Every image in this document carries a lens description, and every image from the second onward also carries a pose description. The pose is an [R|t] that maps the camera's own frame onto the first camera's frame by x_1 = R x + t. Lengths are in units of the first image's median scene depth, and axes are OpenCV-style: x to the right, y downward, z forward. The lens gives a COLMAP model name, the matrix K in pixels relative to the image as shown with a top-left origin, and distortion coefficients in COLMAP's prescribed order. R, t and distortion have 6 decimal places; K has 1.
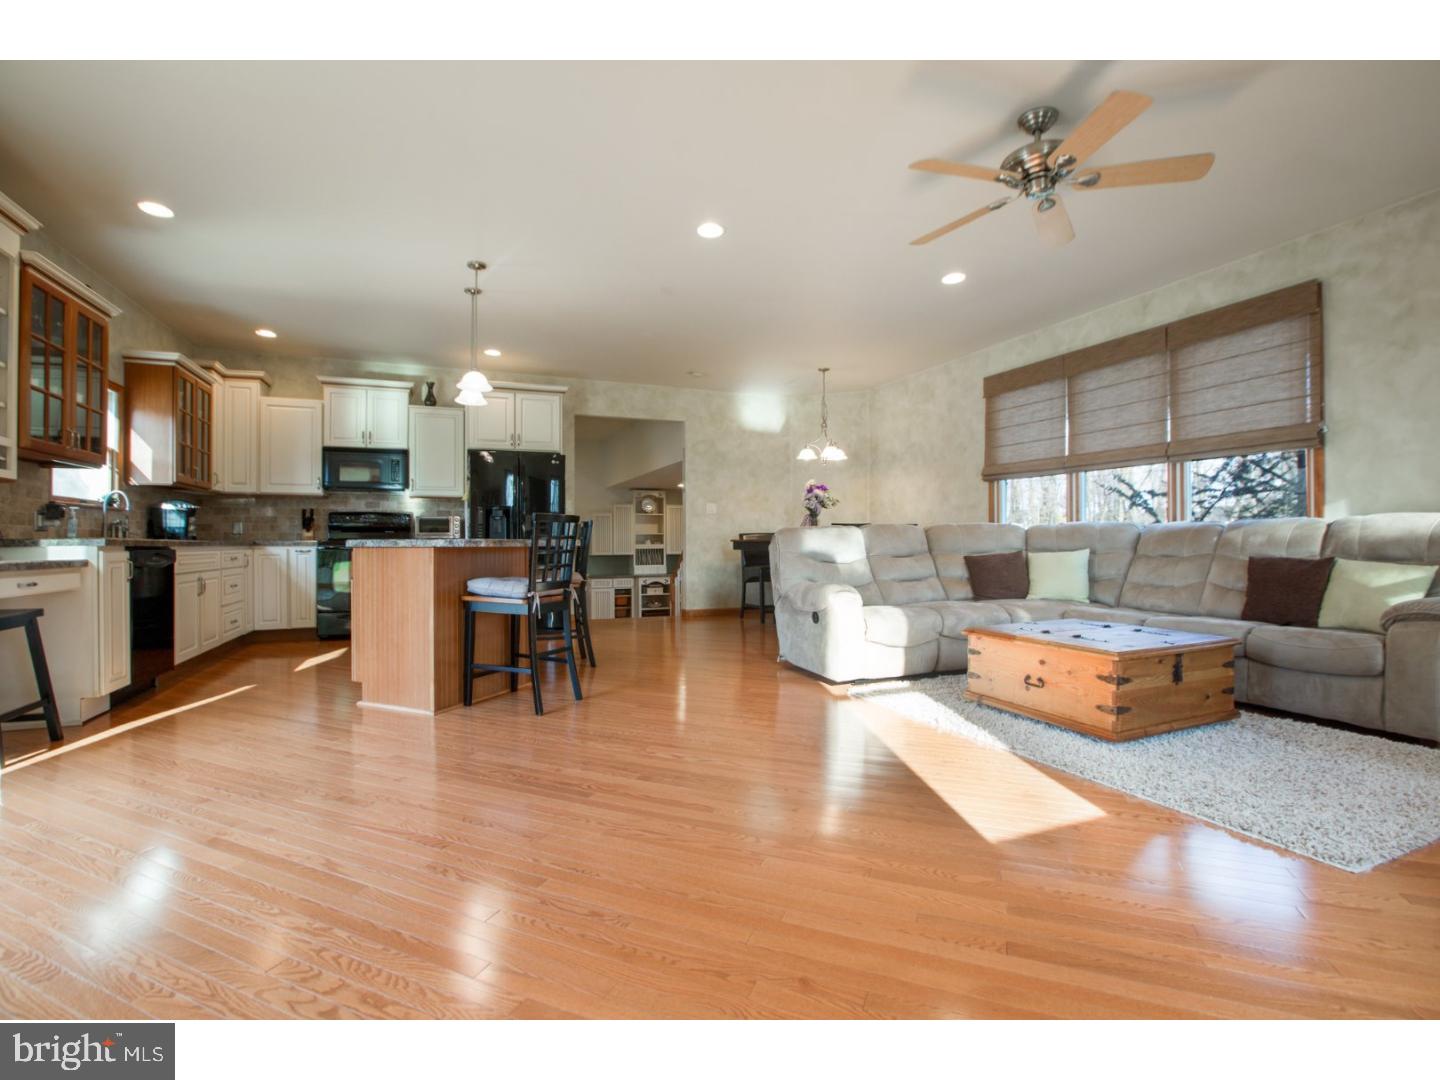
lens RADIAL K [[619.0, 0, 720.0], [0, 619.0, 540.0], [0, 0, 1]] dist [-0.041423, 0.018264]
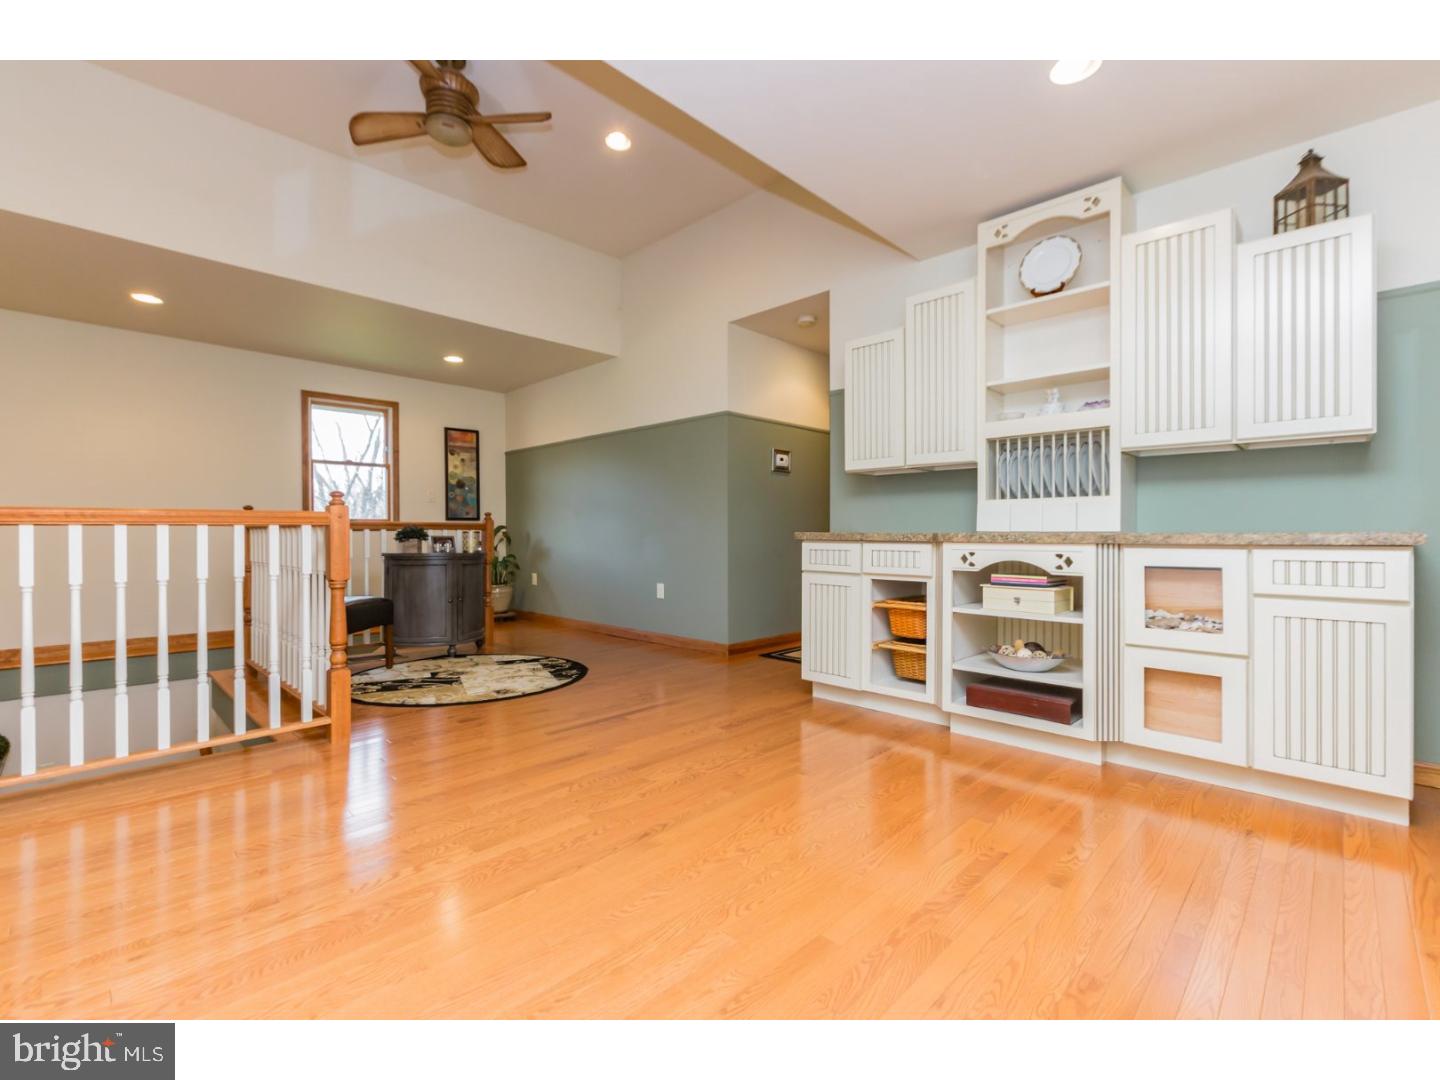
lens RADIAL K [[639.6, 0, 773.5], [0, 639.6, 531.2], [0, 0, 1]] dist [0.002459, 0.000380]
pose [[0.410110, 0.001067, -0.912036, 0.155766], [0.003804, 0.999989, 0.002880, 0.105168], [0.912028, -0.004650, 0.410101, 1.561166]]
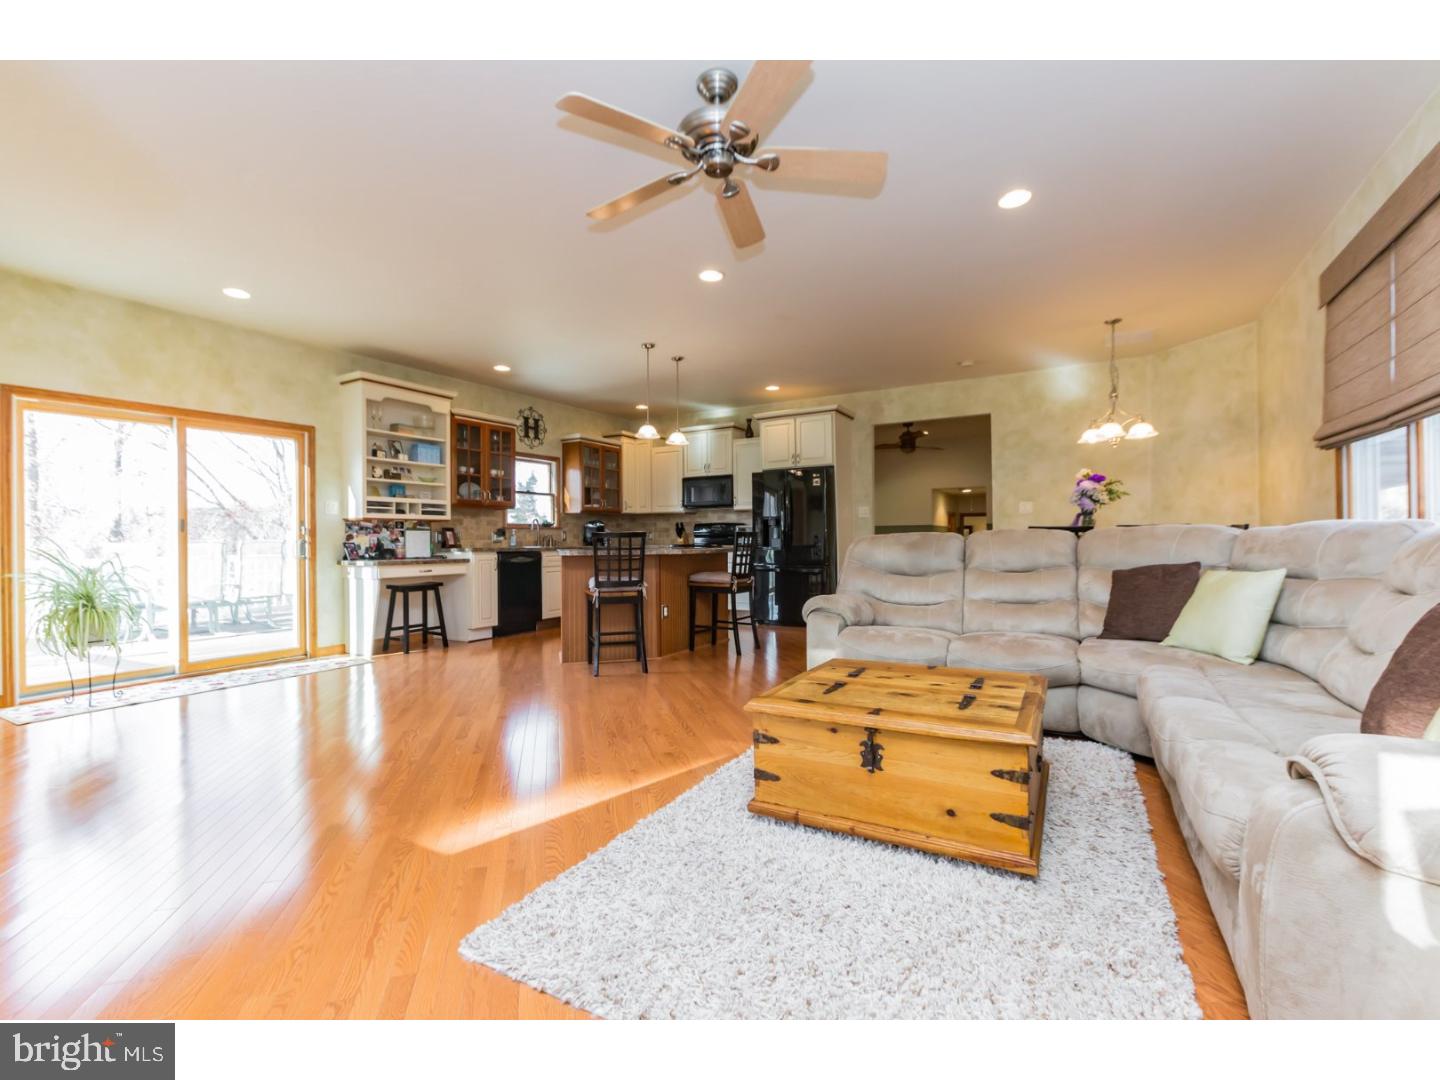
lens RADIAL K [[639.6, 0, 773.5], [0, 639.6, 531.2], [0, 0, 1]] dist [0.002459, 0.000380]
pose [[0.652204, -0.011766, -0.757952, 0.553577], [0.006175, 0.999929, -0.010209, -0.013301], [0.758018, 0.001978, 0.652230, 0.184077]]
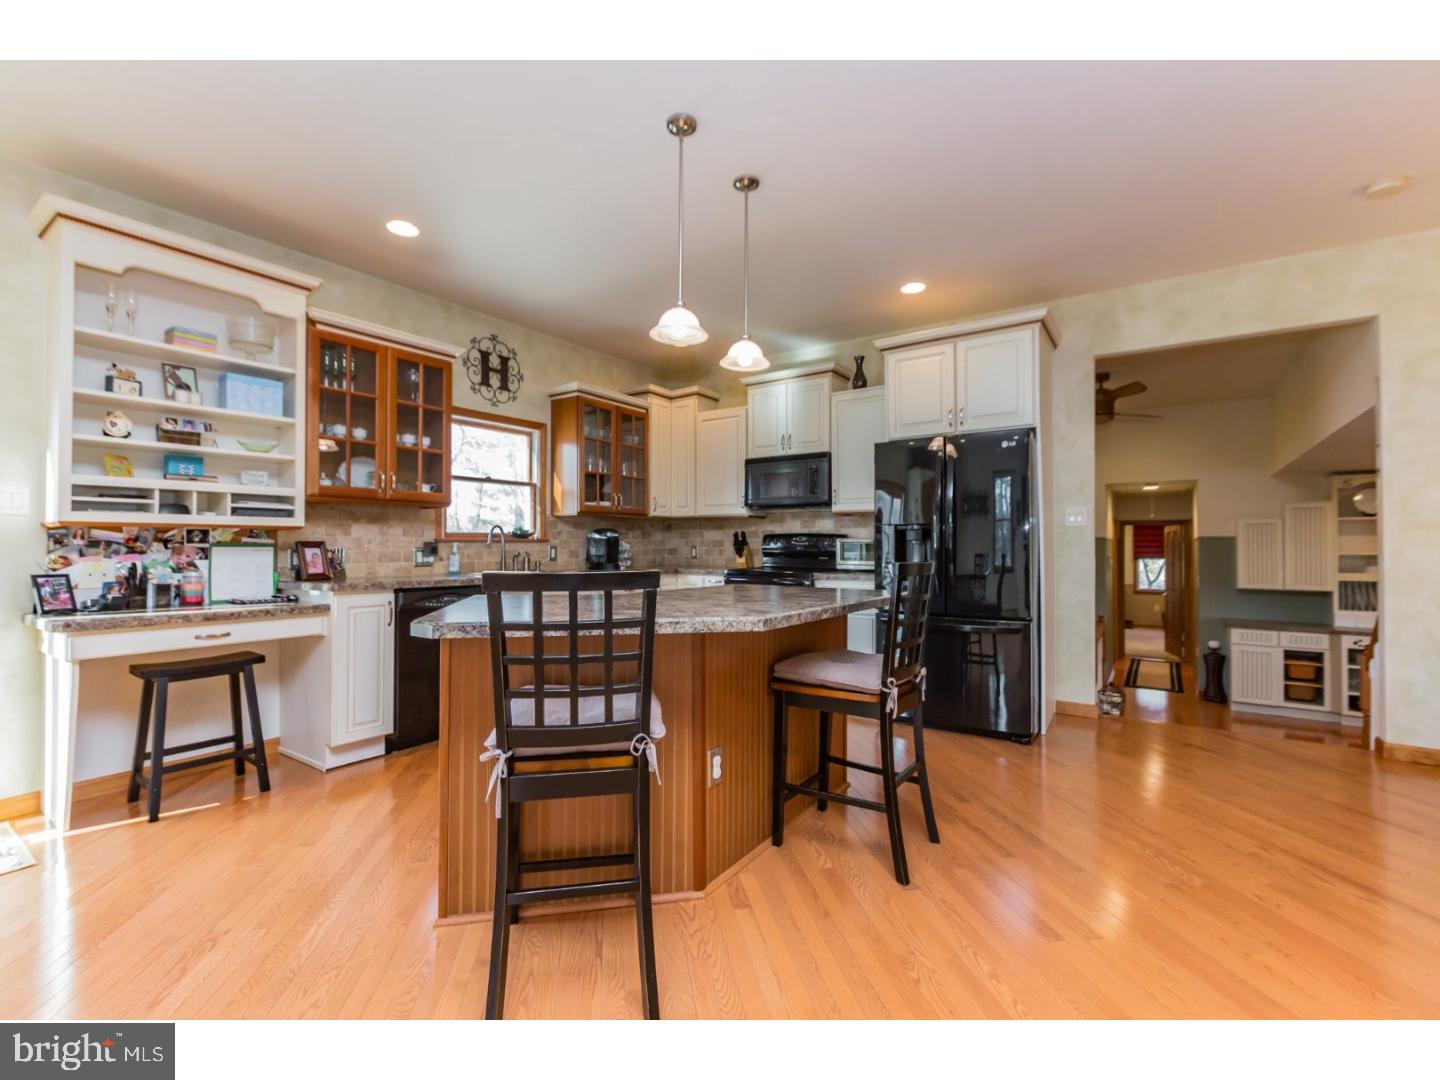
lens RADIAL K [[645.4, 0, 744.3], [0, 645.4, 542.1], [0, 0, 1]] dist [-0.001828, -0.000239]
pose [[0.553697, 0.001546, -0.832717, 0.096916], [-0.005126, 0.999986, -0.001552, -0.032655], [0.832702, 0.005128, 0.553697, 0.458491]]
